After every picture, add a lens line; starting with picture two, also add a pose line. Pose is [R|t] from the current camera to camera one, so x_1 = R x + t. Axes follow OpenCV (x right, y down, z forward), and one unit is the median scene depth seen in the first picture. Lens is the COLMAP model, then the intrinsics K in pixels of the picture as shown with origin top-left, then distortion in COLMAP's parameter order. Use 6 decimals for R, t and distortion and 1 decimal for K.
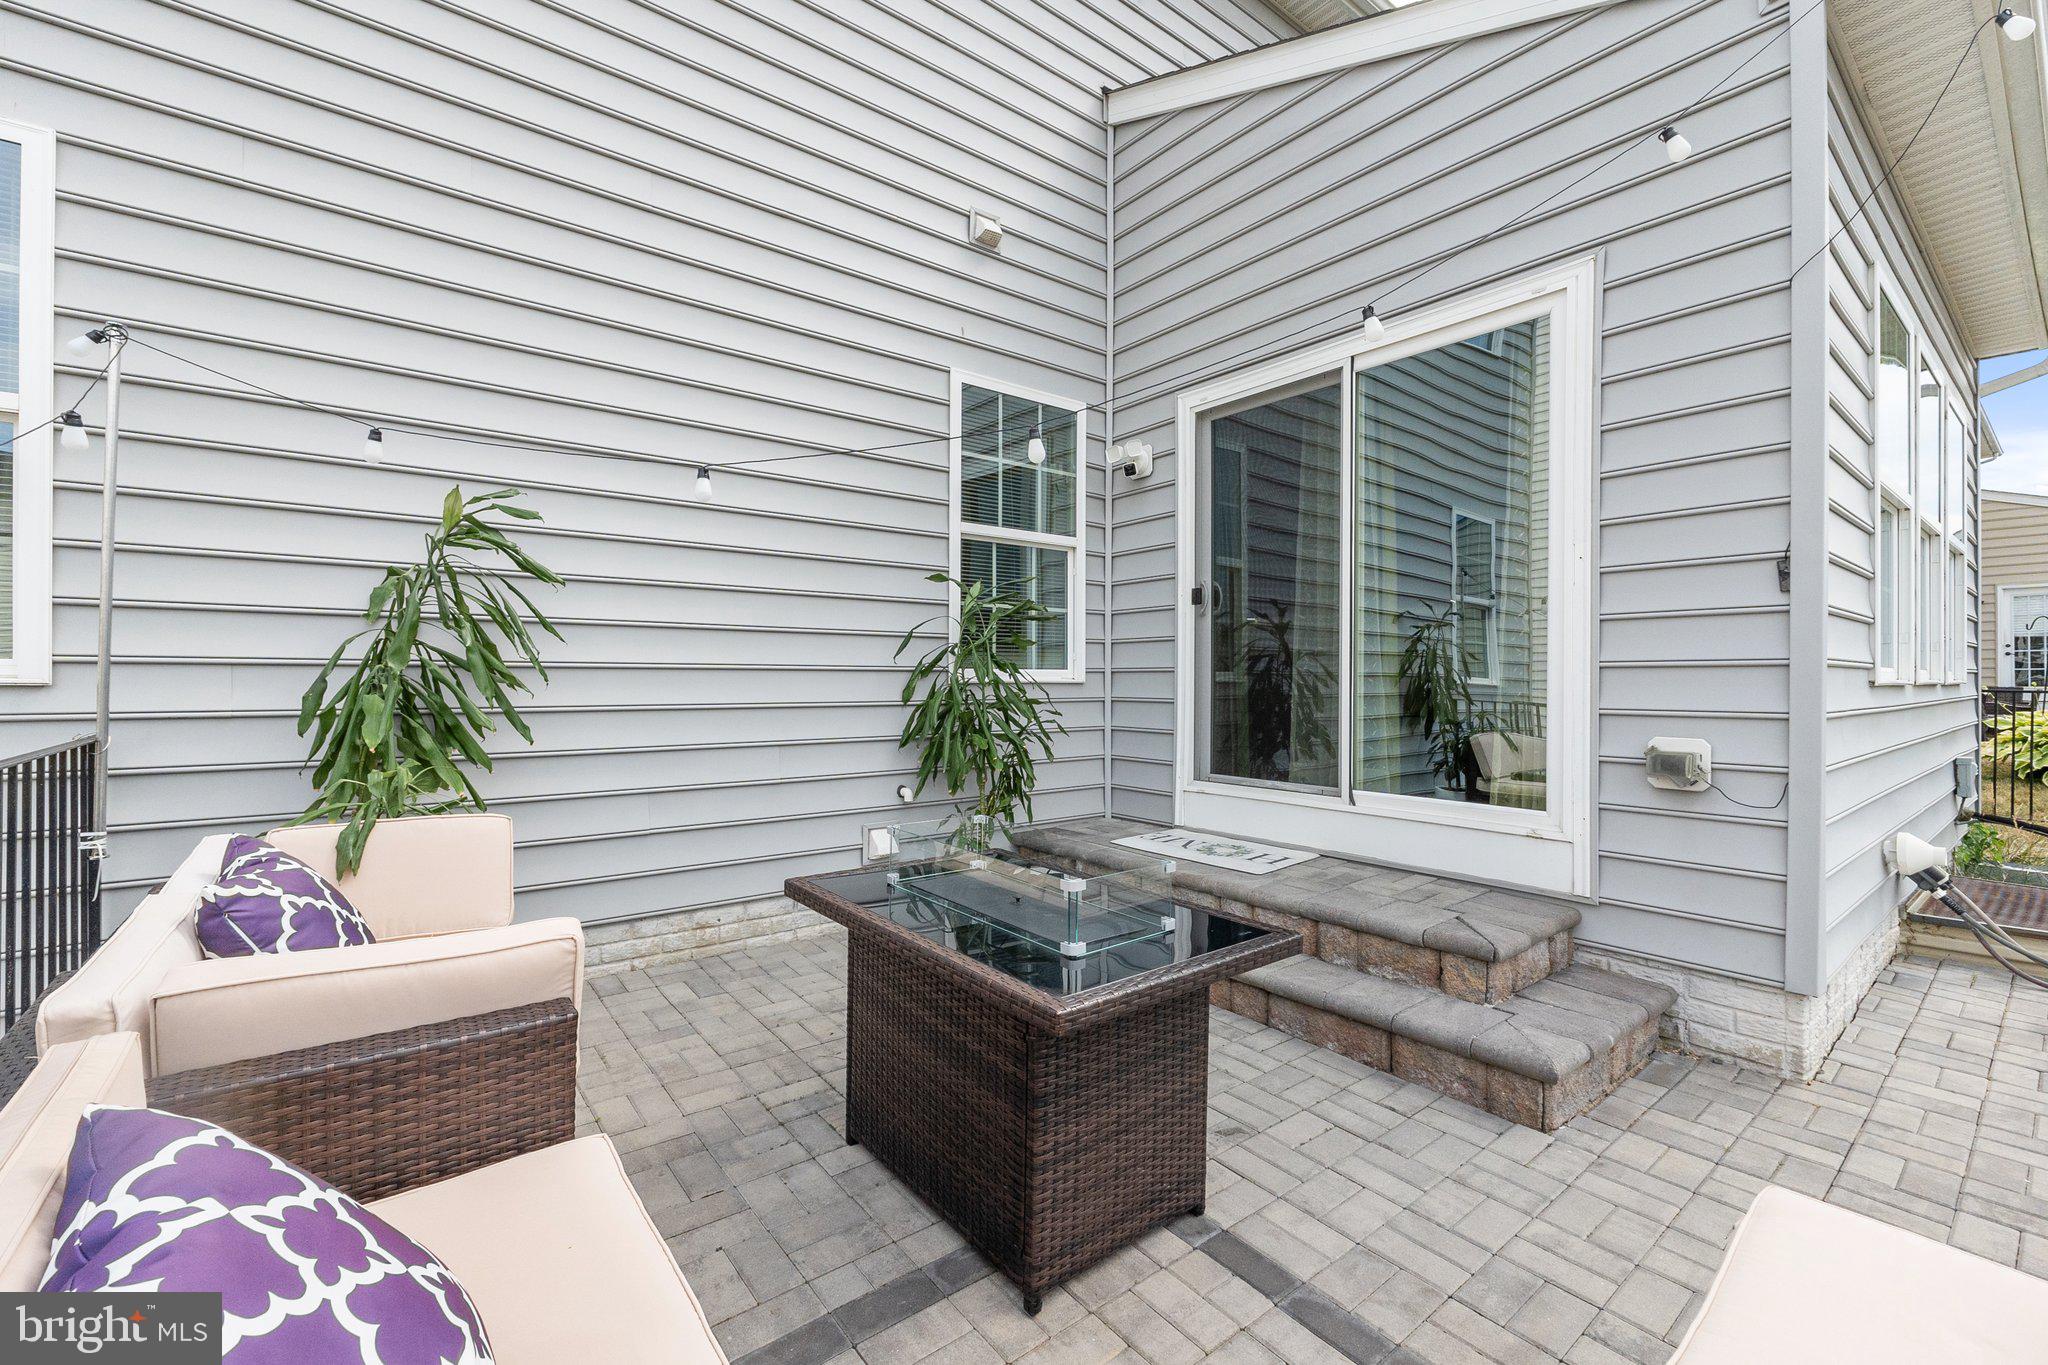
lens RADIAL K [[858.5, 0, 1027.9], [0, 858.5, 678.0], [0, 0, 1]] dist [0.001465, 0.000090]
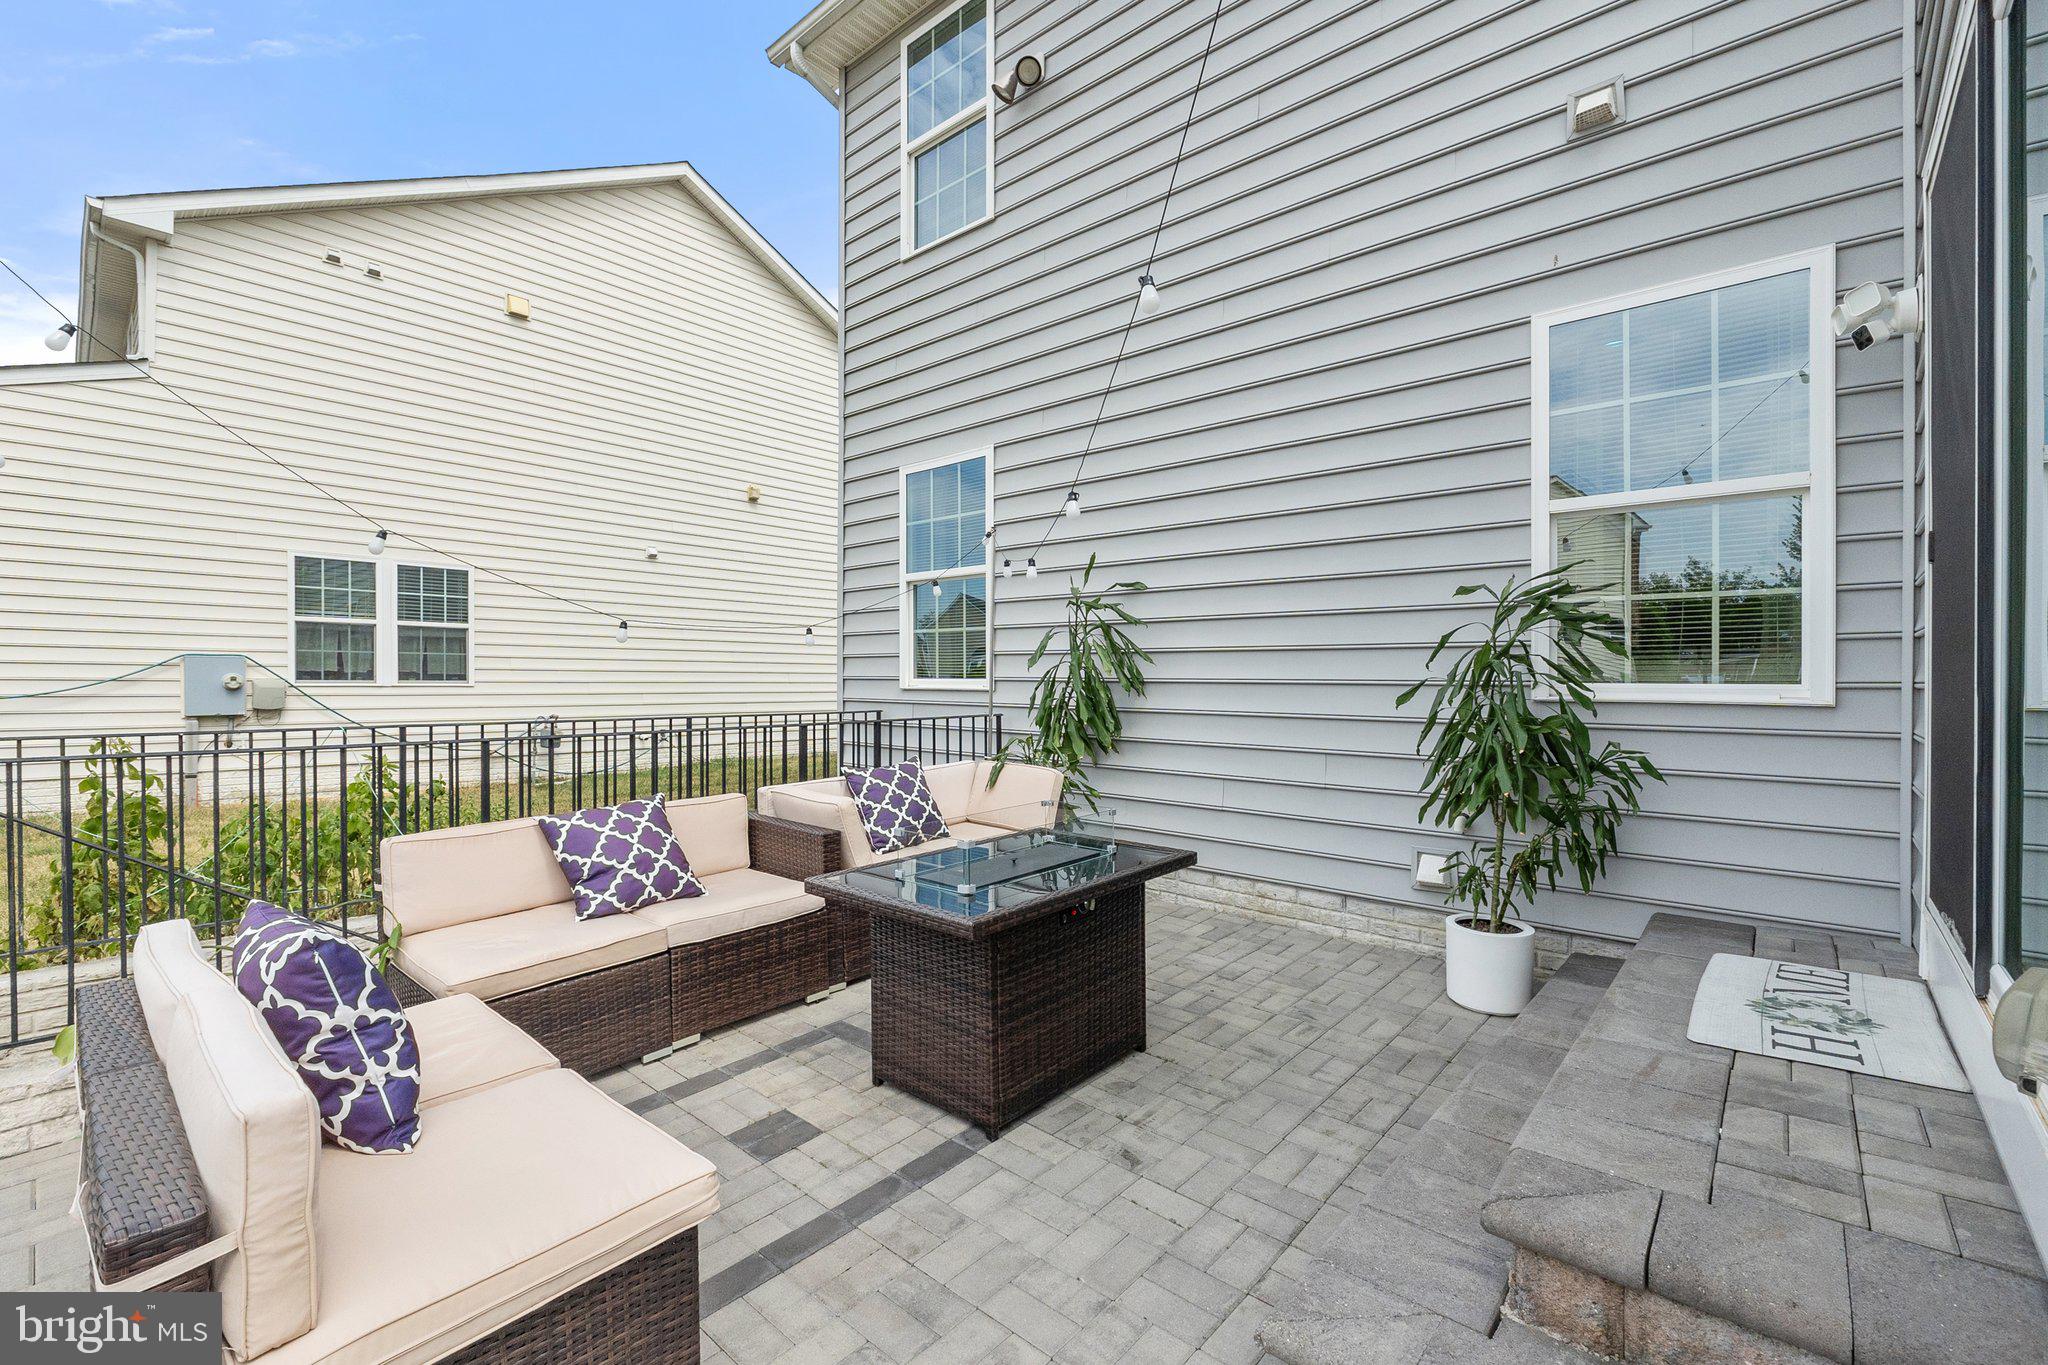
lens RADIAL K [[879.1, 0, 1032.5], [0, 879.1, 685.0], [0, 0, 1]] dist [-0.001306, -0.000714]
pose [[0.180282, 0.004604, -0.983604, 0.899423], [-0.013024, 0.999913, 0.002293, -0.005095], [0.983529, 0.012397, 0.180326, 0.531743]]
